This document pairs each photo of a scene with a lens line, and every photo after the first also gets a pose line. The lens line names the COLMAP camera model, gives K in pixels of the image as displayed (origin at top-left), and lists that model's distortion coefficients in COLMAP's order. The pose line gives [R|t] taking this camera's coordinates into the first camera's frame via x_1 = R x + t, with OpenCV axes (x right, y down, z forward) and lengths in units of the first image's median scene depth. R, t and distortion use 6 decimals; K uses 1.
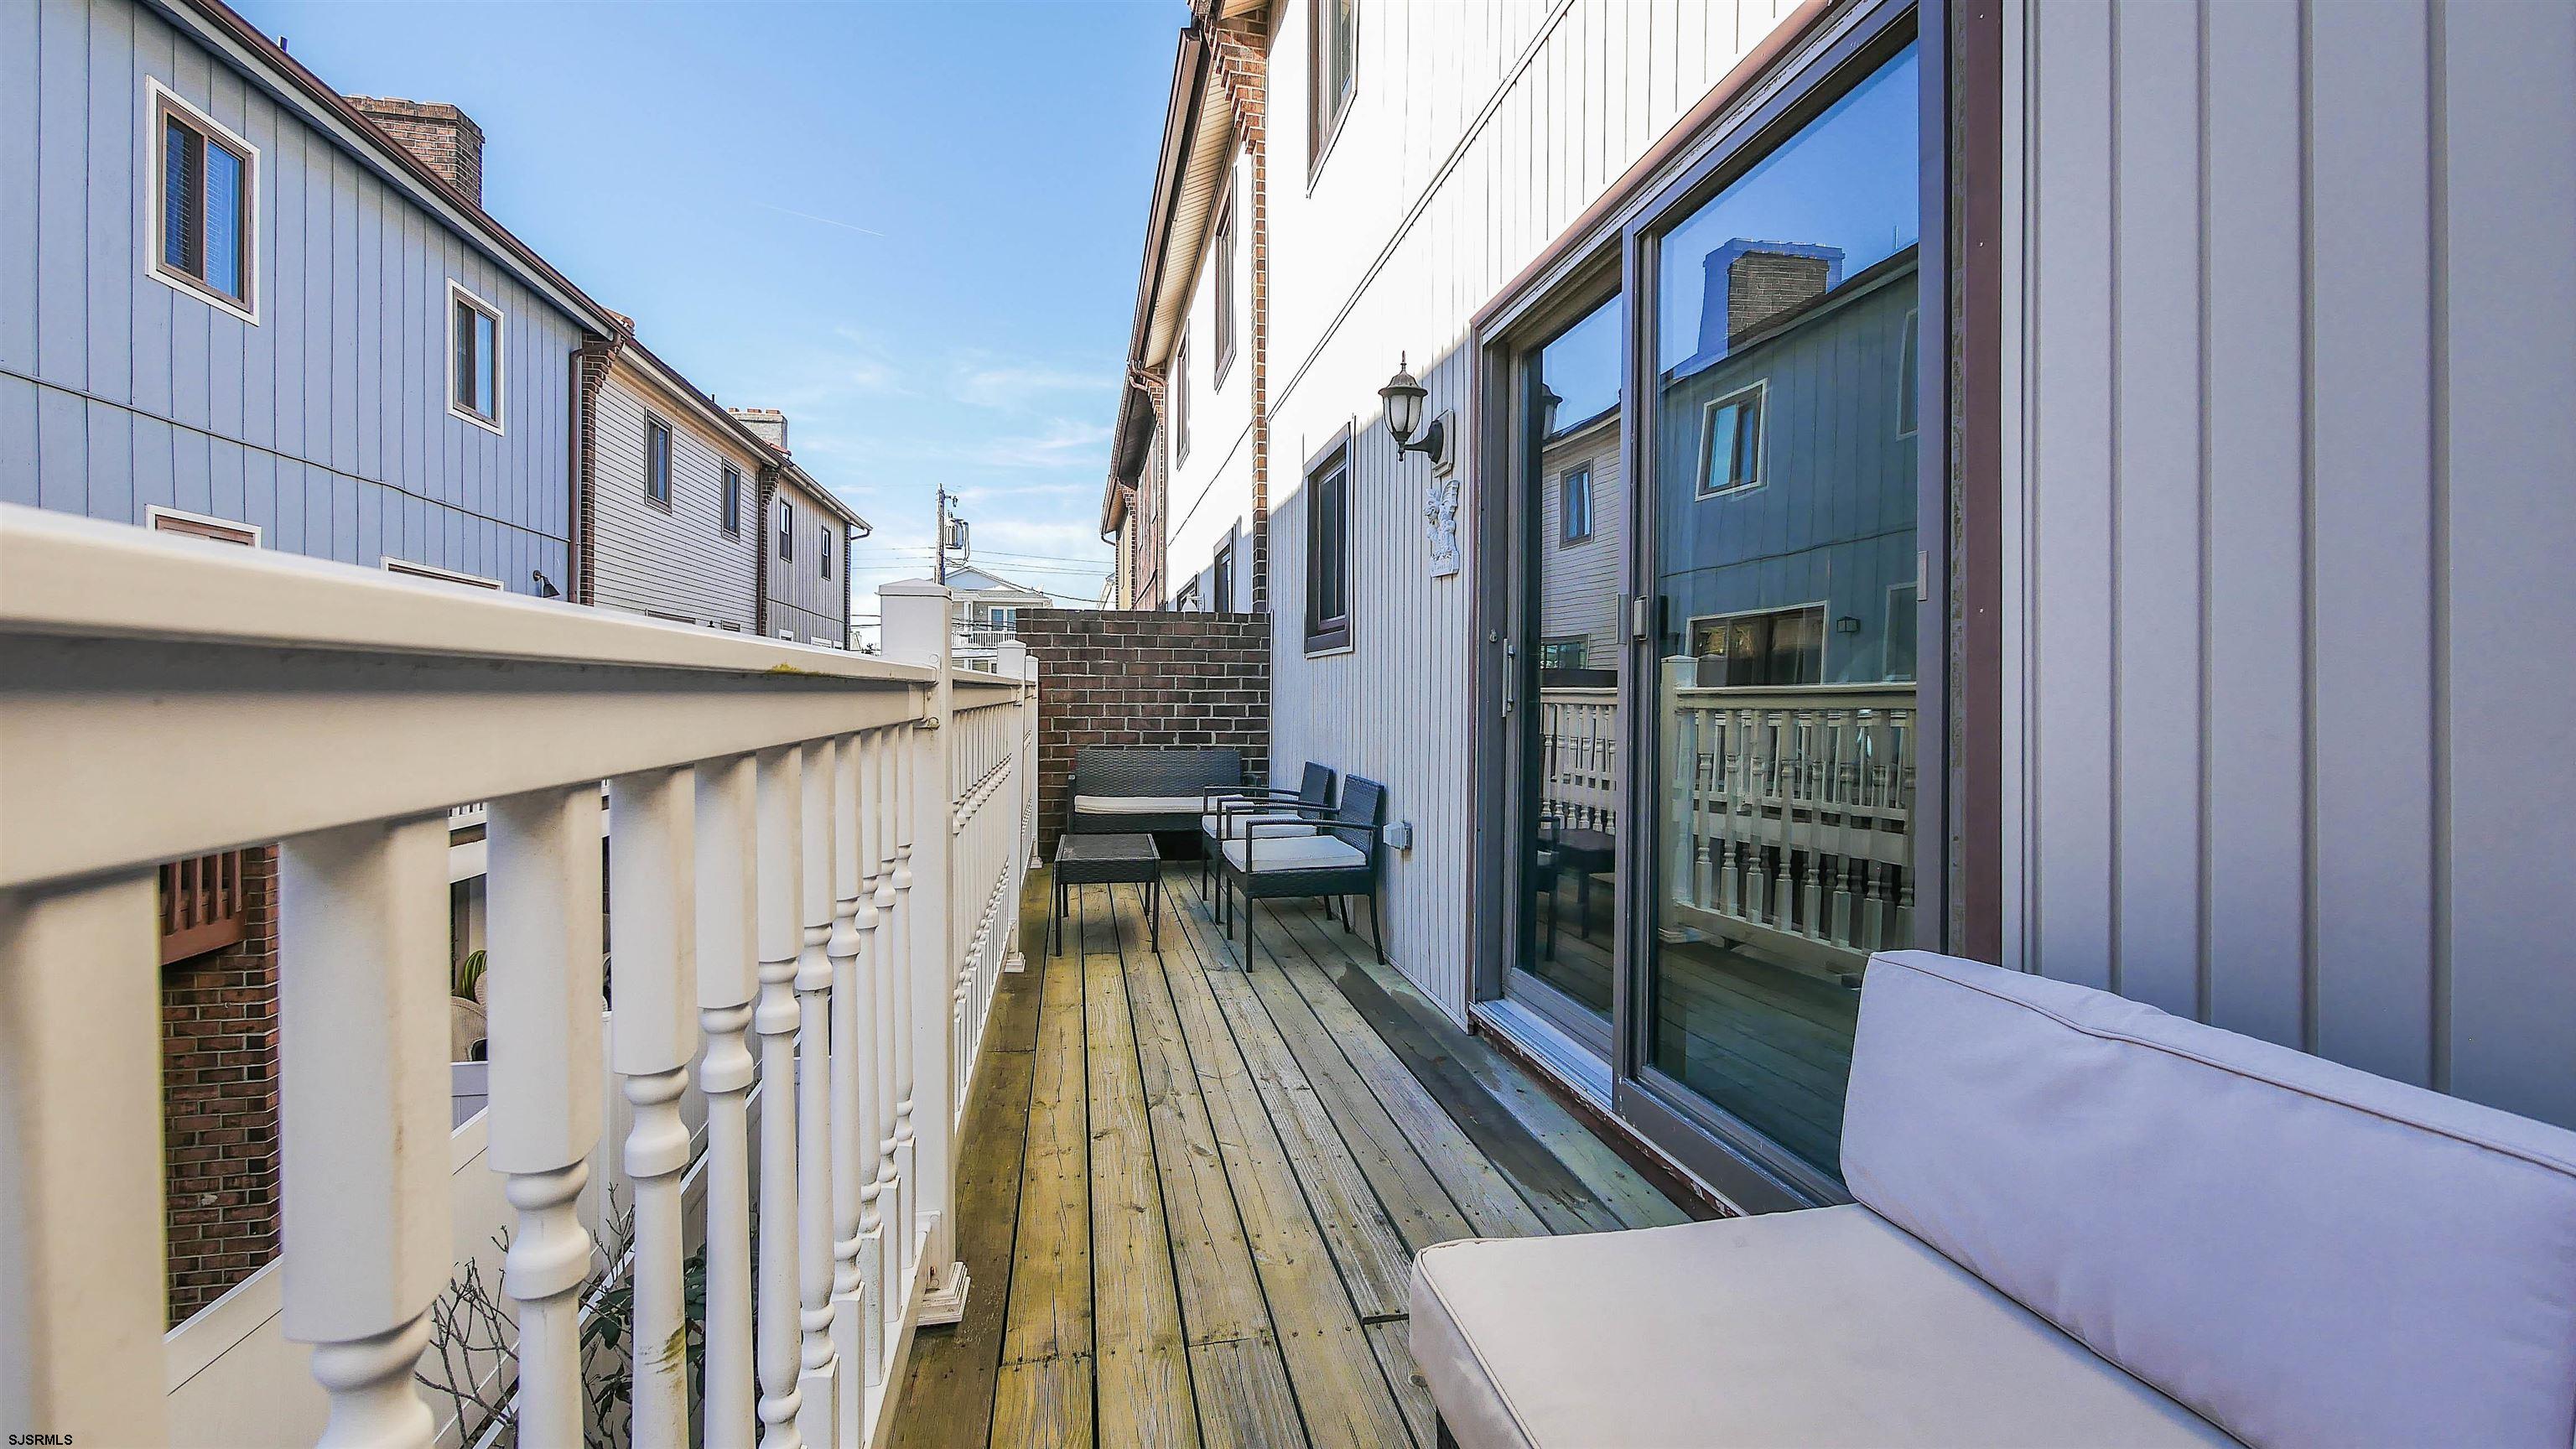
lens RADIAL K [[1065.8, 0, 1283.5], [0, 1065.8, 701.9], [0, 0, 1]] dist [-0.002577, 0.000078]
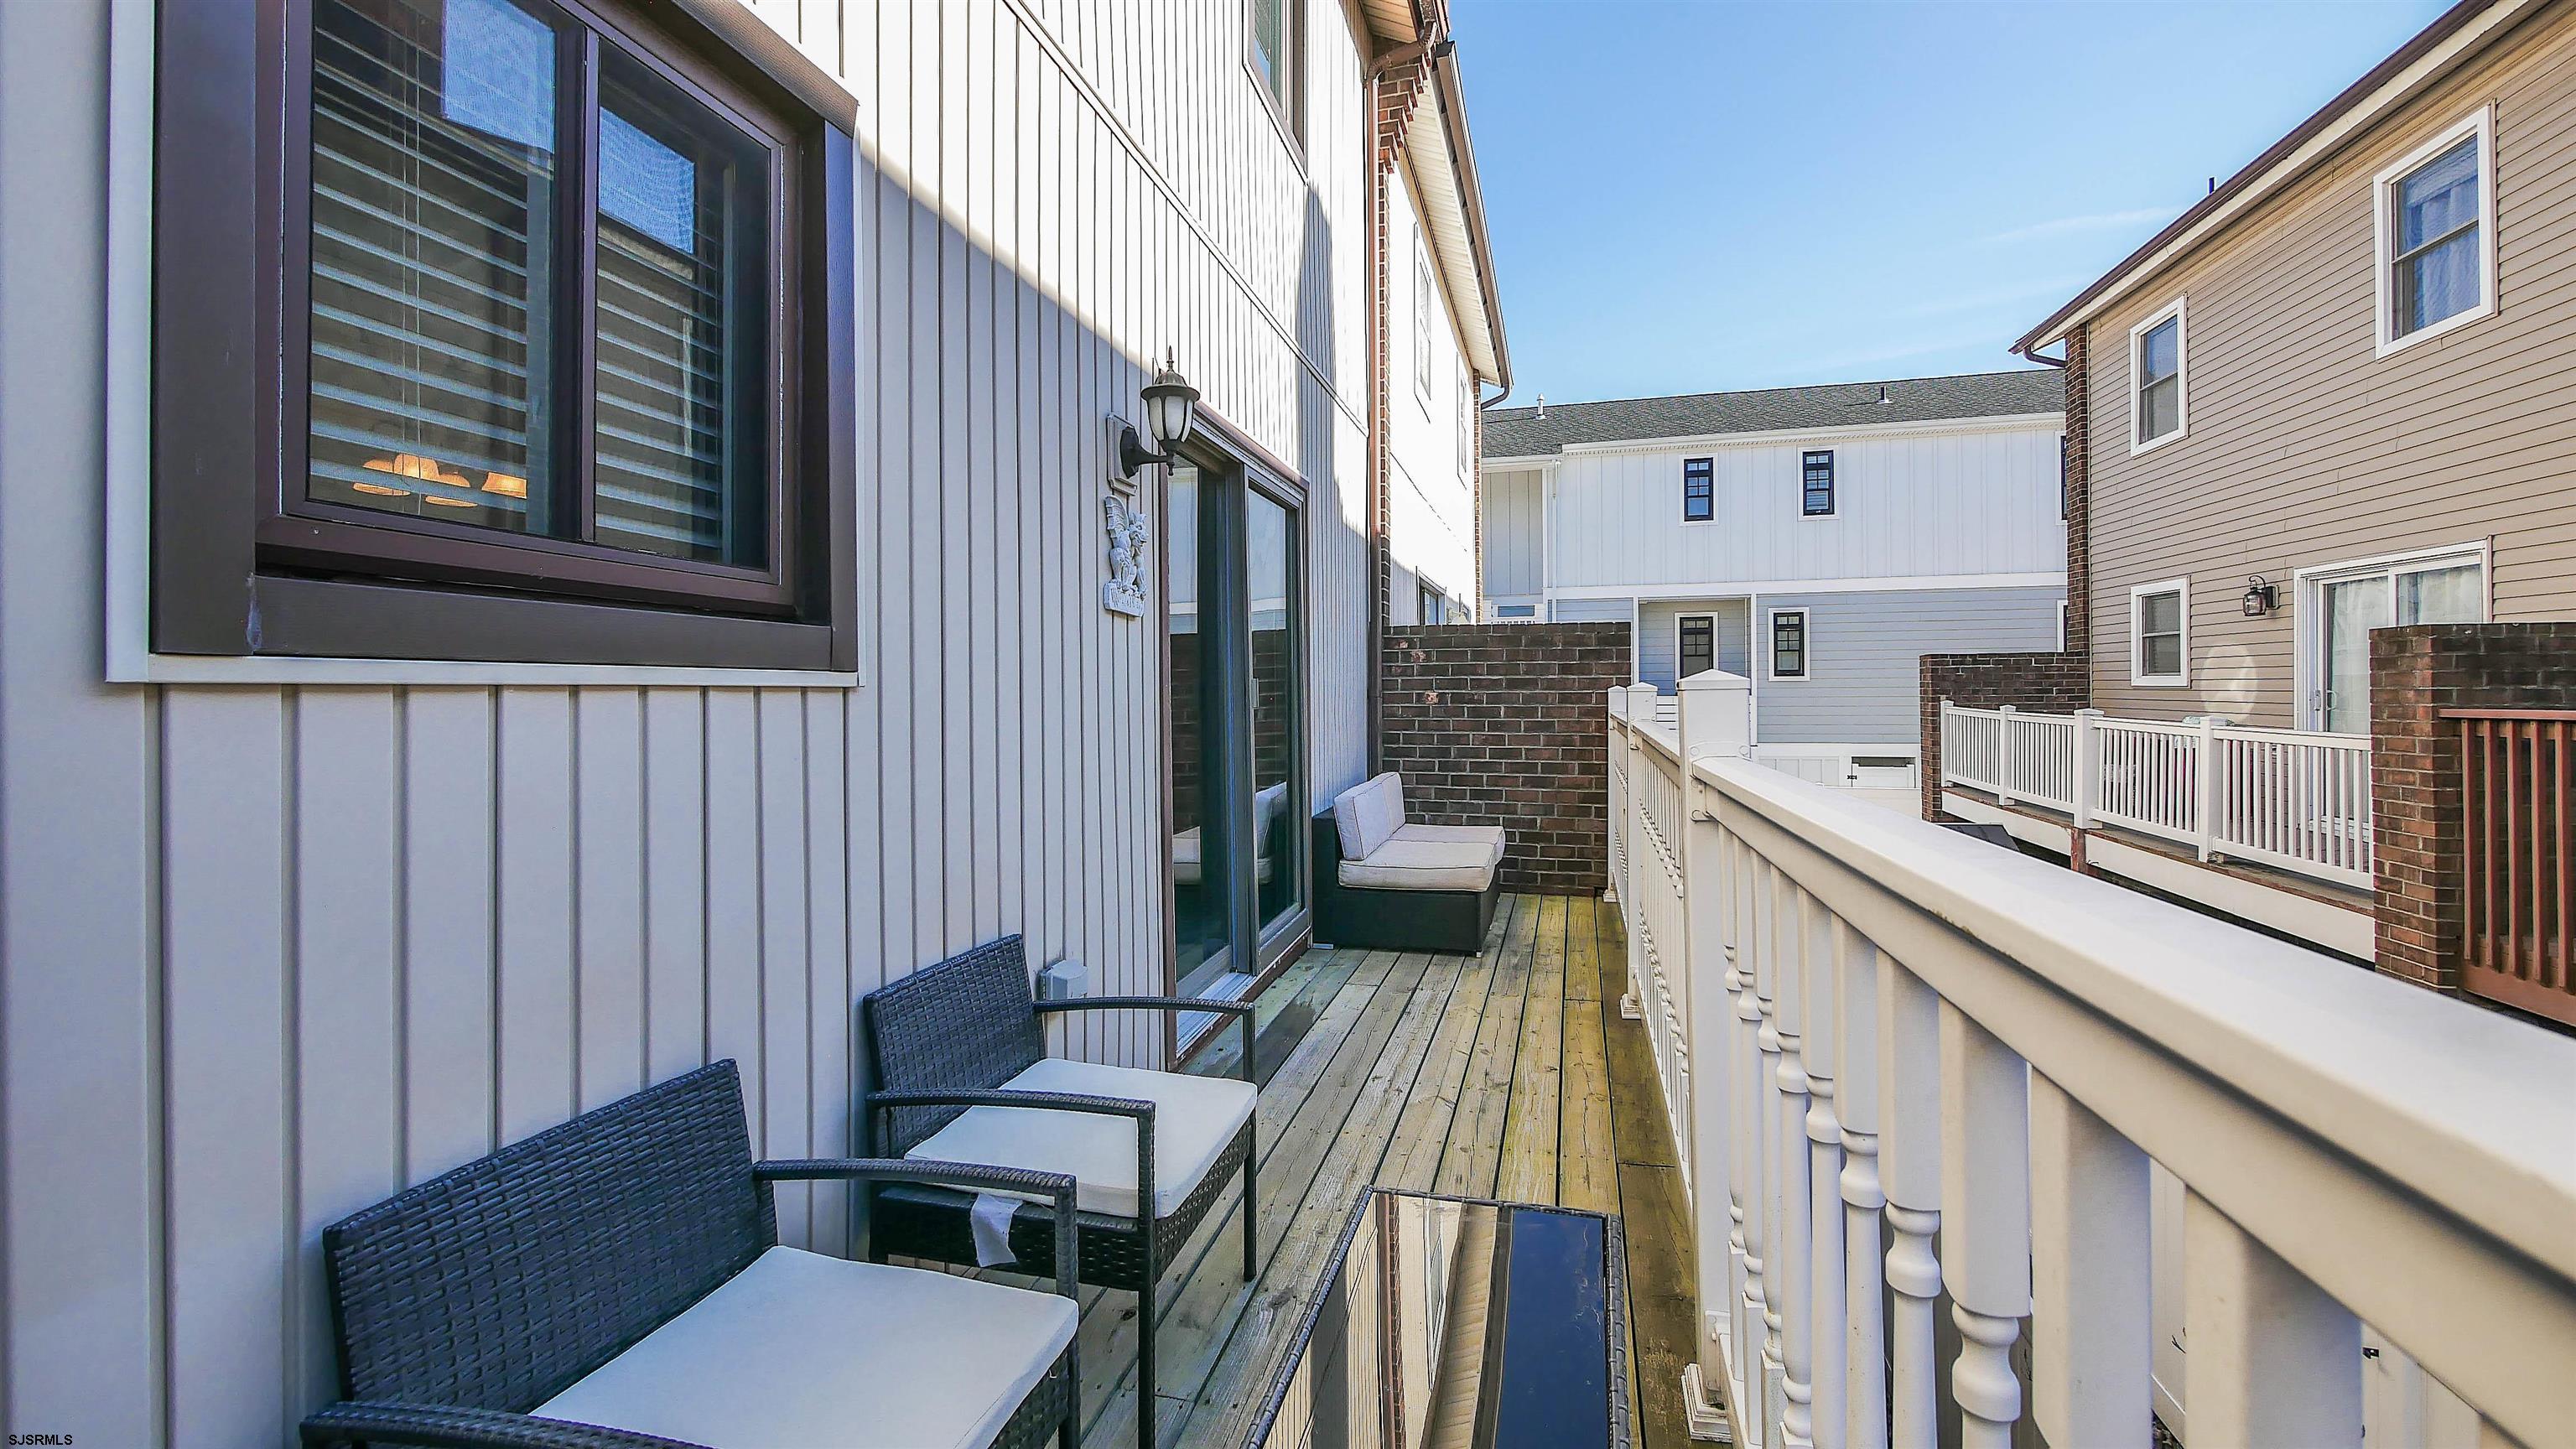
lens RADIAL K [[1065.8, 0, 1282.3], [0, 1065.8, 696.3], [0, 0, 1]] dist [-0.002577, 0.000078]
pose [[-0.896116, 0.001641, 0.443816, -0.431553], [0.009893, 0.999819, 0.016278, -0.085451], [-0.443709, 0.018978, -0.895970, 2.180654]]
